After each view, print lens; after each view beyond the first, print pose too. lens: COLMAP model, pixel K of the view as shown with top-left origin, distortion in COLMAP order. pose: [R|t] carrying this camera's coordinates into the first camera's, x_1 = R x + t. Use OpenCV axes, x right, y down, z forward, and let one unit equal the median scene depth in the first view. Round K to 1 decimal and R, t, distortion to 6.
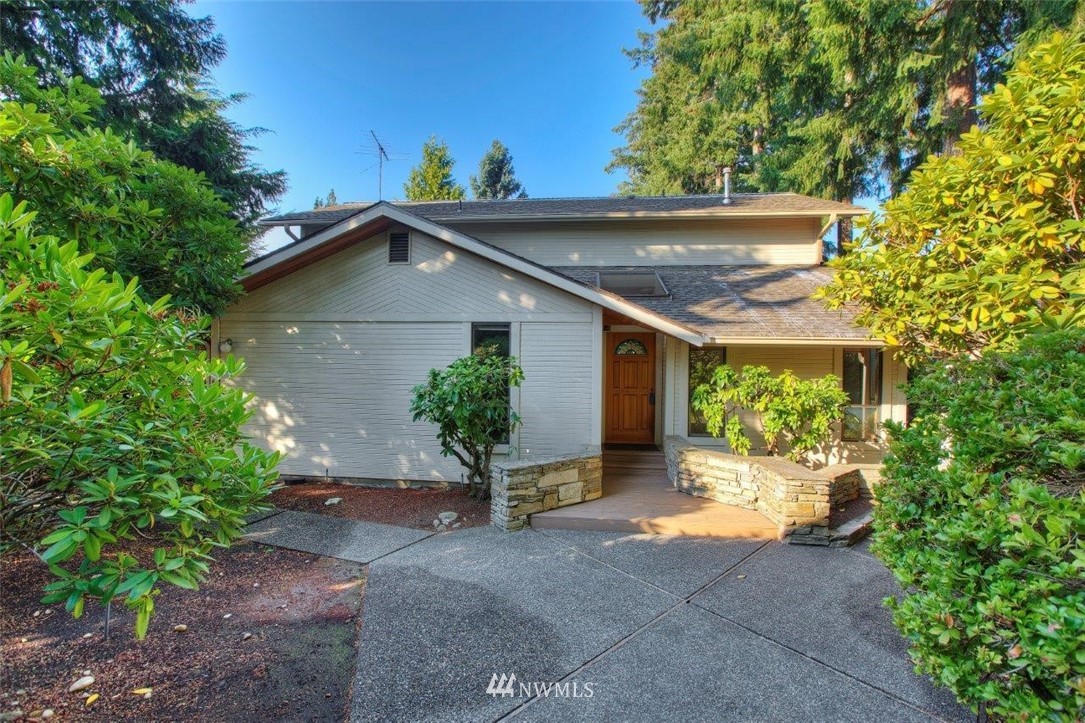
lens RADIAL K [[486.0, 0, 540.1], [0, 486.0, 363.3], [0, 0, 1]] dist [-0.000140, 0.000455]
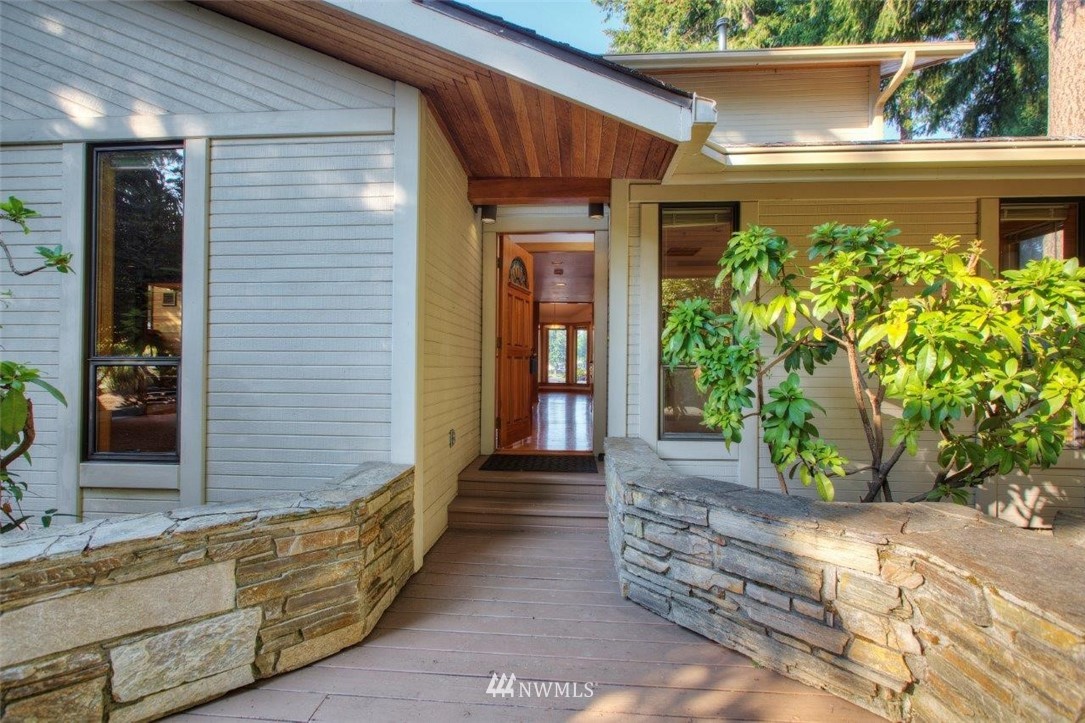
lens RADIAL K [[486.0, 0, 540.1], [0, 486.0, 363.3], [0, 0, 1]] dist [-0.000140, 0.000455]
pose [[0.999366, 0.000117, 0.035614, 0.192992], [0.000421, 0.999886, -0.015088, 0.092290], [-0.035612, 0.015094, 0.999252, 0.594319]]
